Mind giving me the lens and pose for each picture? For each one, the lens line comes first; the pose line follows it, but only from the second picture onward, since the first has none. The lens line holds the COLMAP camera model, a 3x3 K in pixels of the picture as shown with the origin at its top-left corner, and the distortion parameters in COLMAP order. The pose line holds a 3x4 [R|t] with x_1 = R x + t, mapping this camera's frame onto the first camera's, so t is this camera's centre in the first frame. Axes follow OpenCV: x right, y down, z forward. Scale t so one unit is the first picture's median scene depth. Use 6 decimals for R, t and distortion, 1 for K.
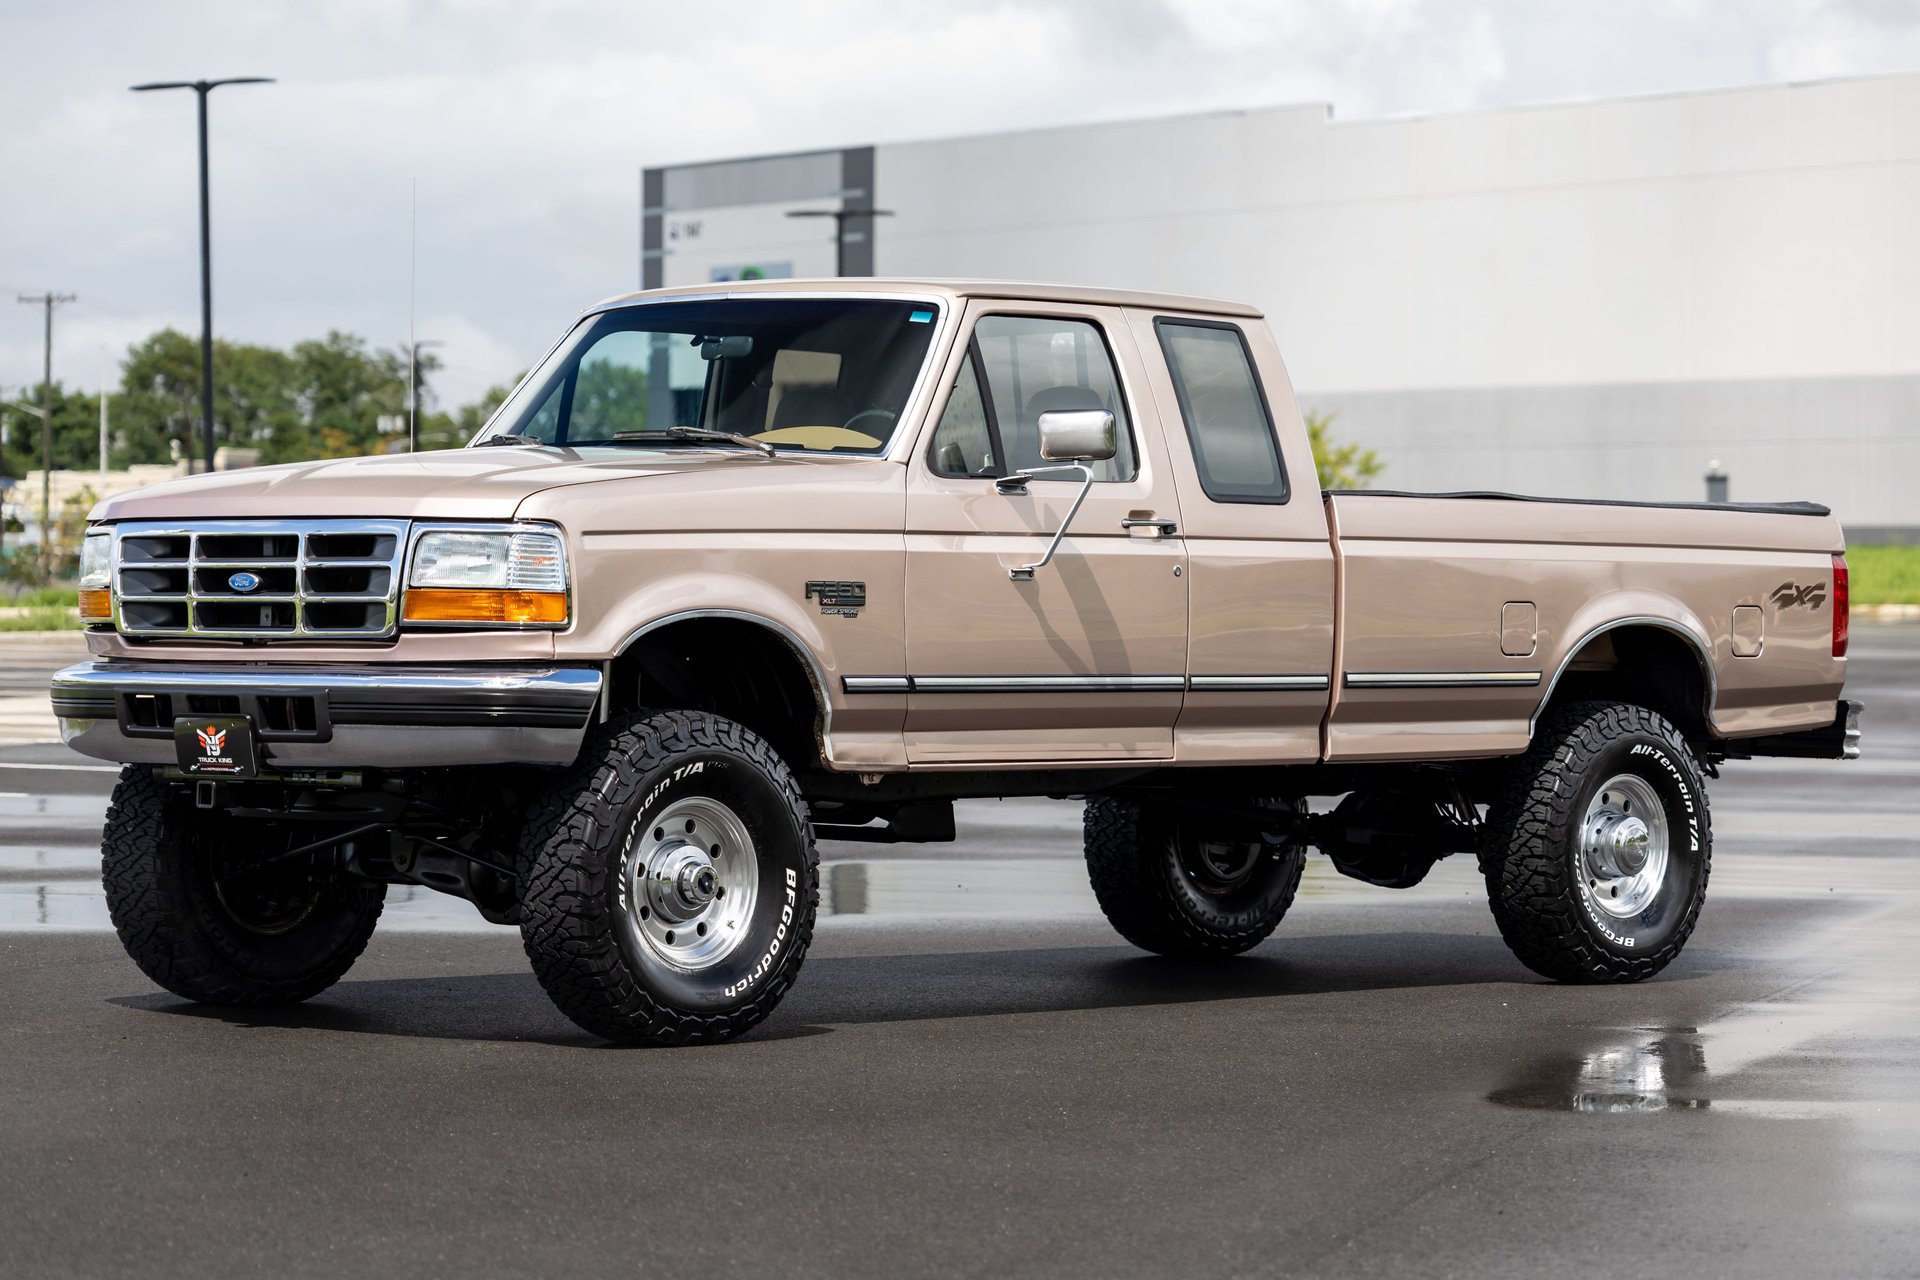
lens RADIAL K [[6435.8, 0, 955.8], [0, 6435.8, 520.7], [0, 0, 1]] dist [-0.617693, 2.488969]
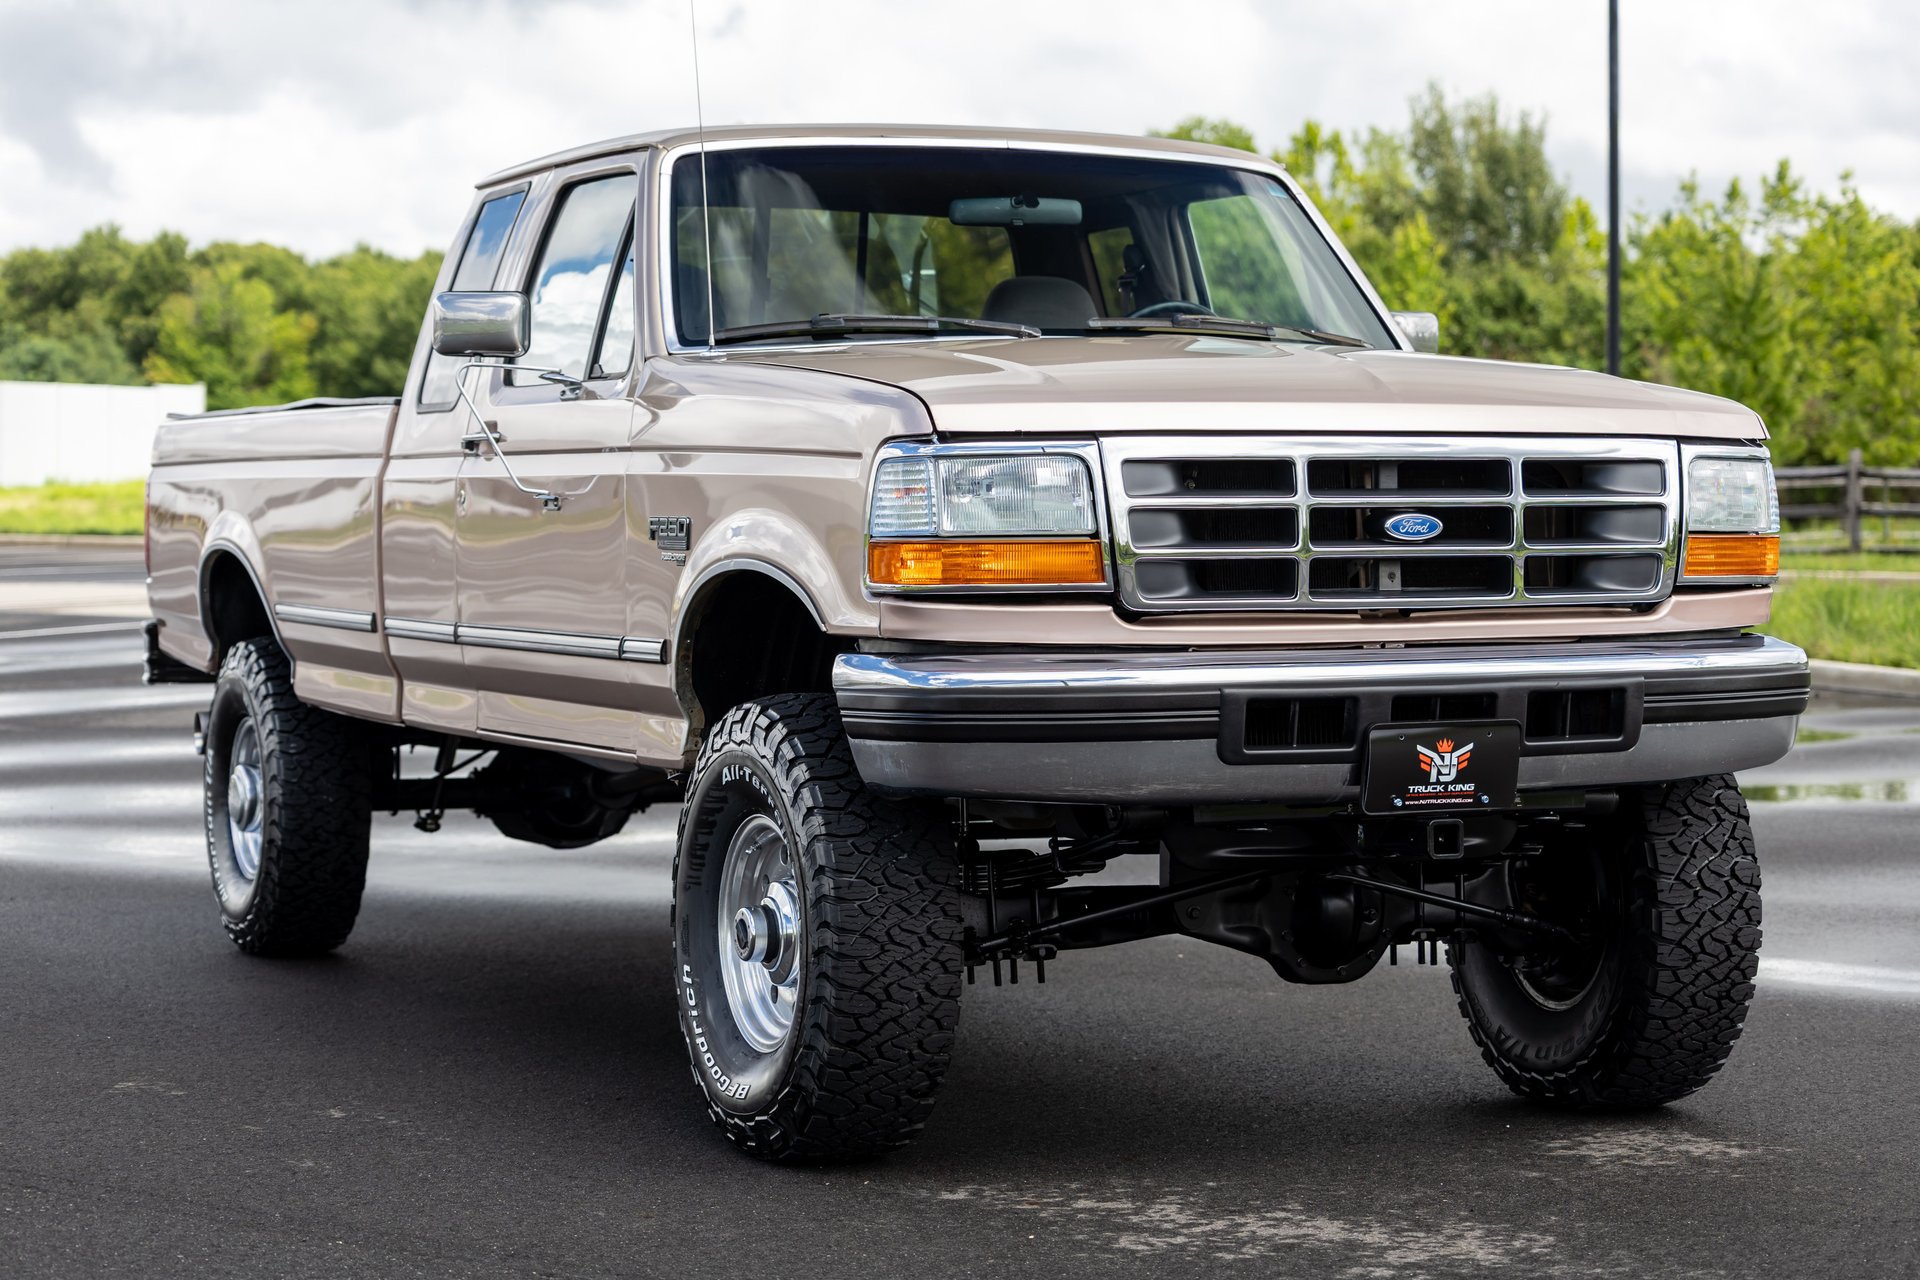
lens RADIAL K [[4756.9, 0, 844.6], [0, 4756.9, 793.1], [0, 0, 1]] dist [-0.198741, 0.463792]
pose [[0.385153, -0.070608, 0.920147, -0.611926], [-0.004771, 0.996903, 0.078494, -0.001720], [-0.922840, -0.034622, 0.383624, 0.864950]]
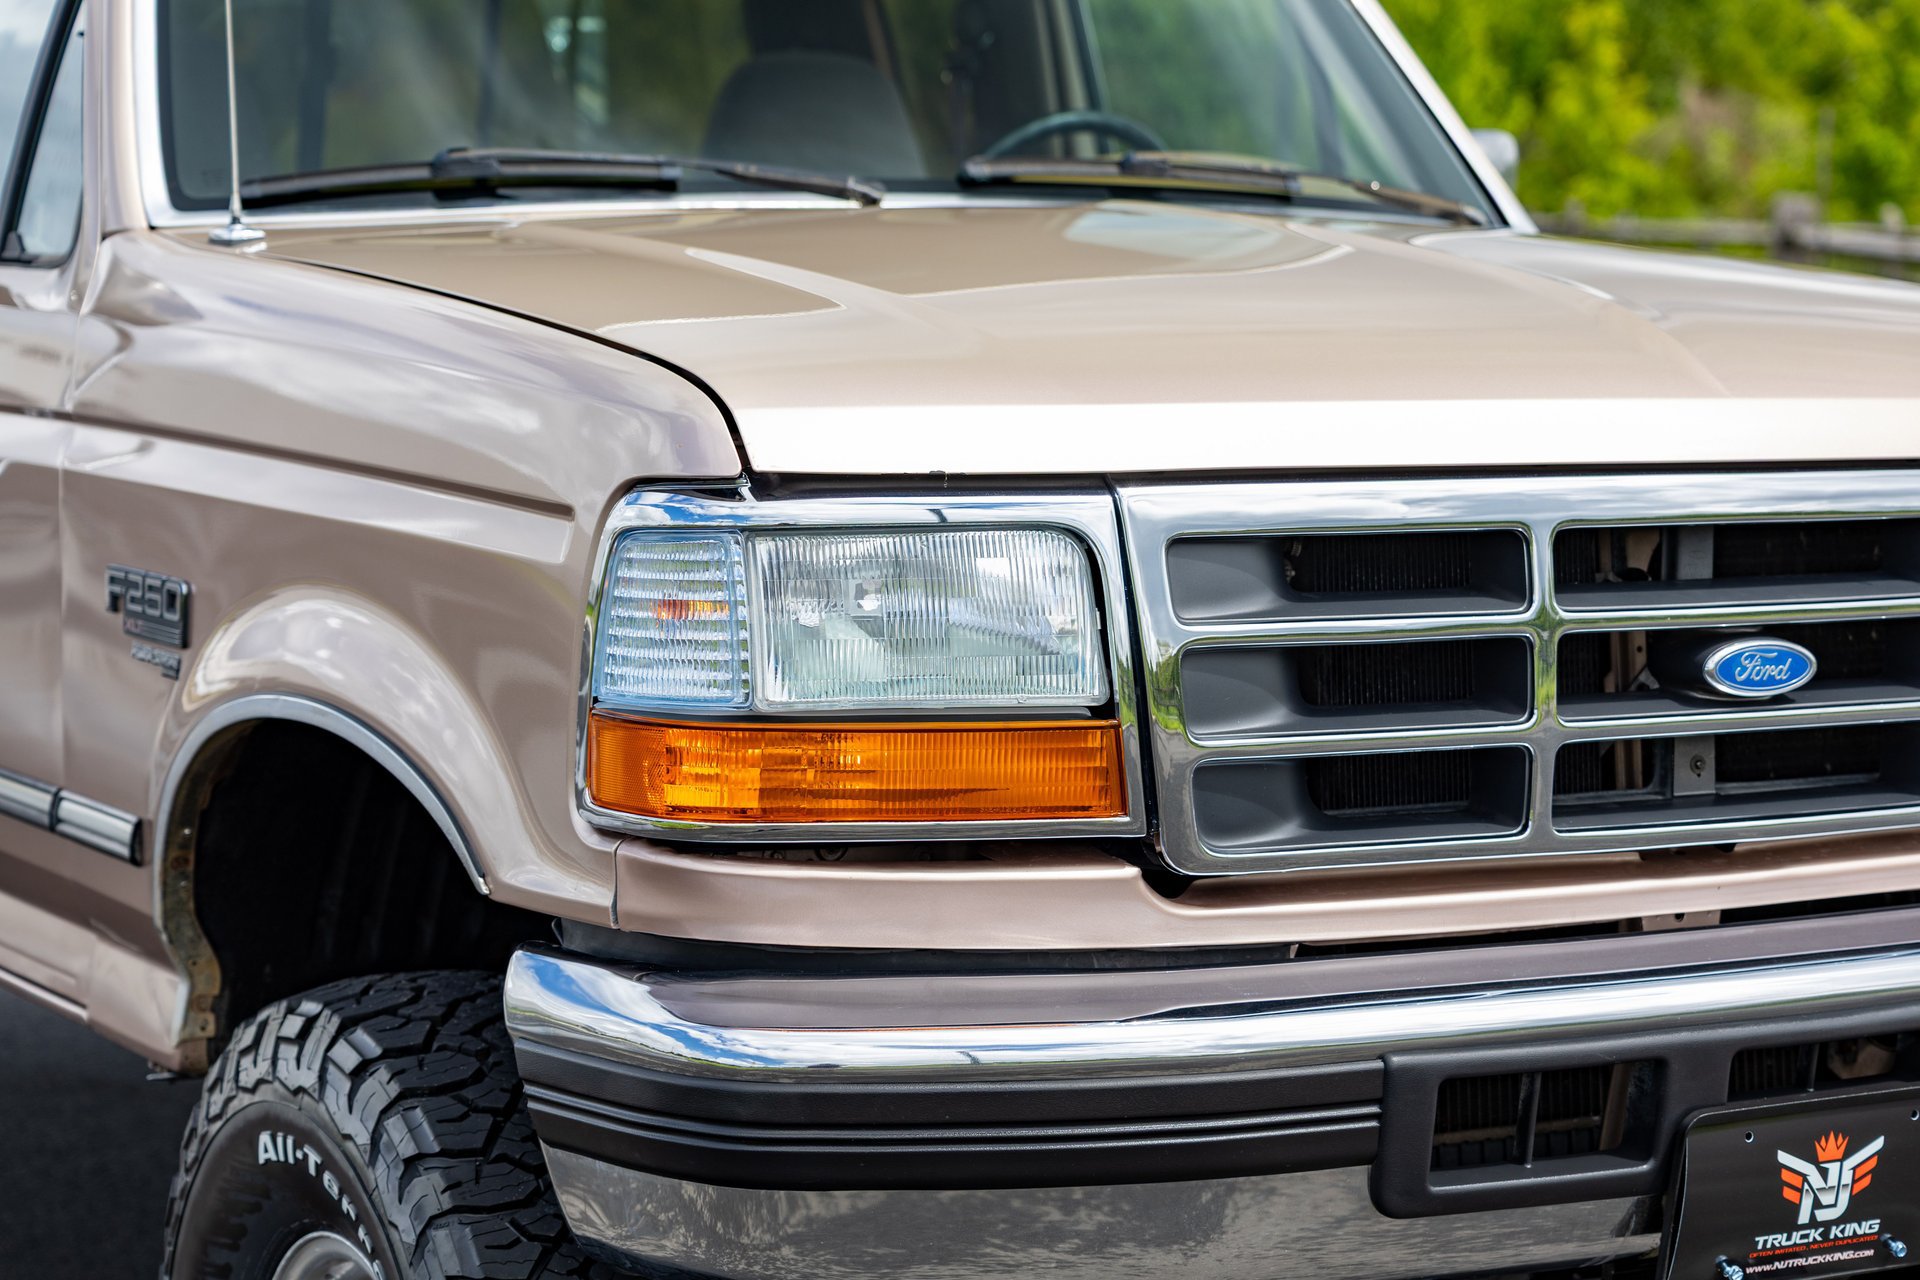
lens RADIAL K [[4756.9, 0, 844.6], [0, 4756.9, 793.1], [0, 0, 1]] dist [-0.198741, 0.463792]
pose [[0.291745, -0.131120, 0.947466, -0.352086], [-0.018731, 0.989586, 0.142717, -0.017234], [-0.956313, -0.059384, 0.286251, 0.982092]]
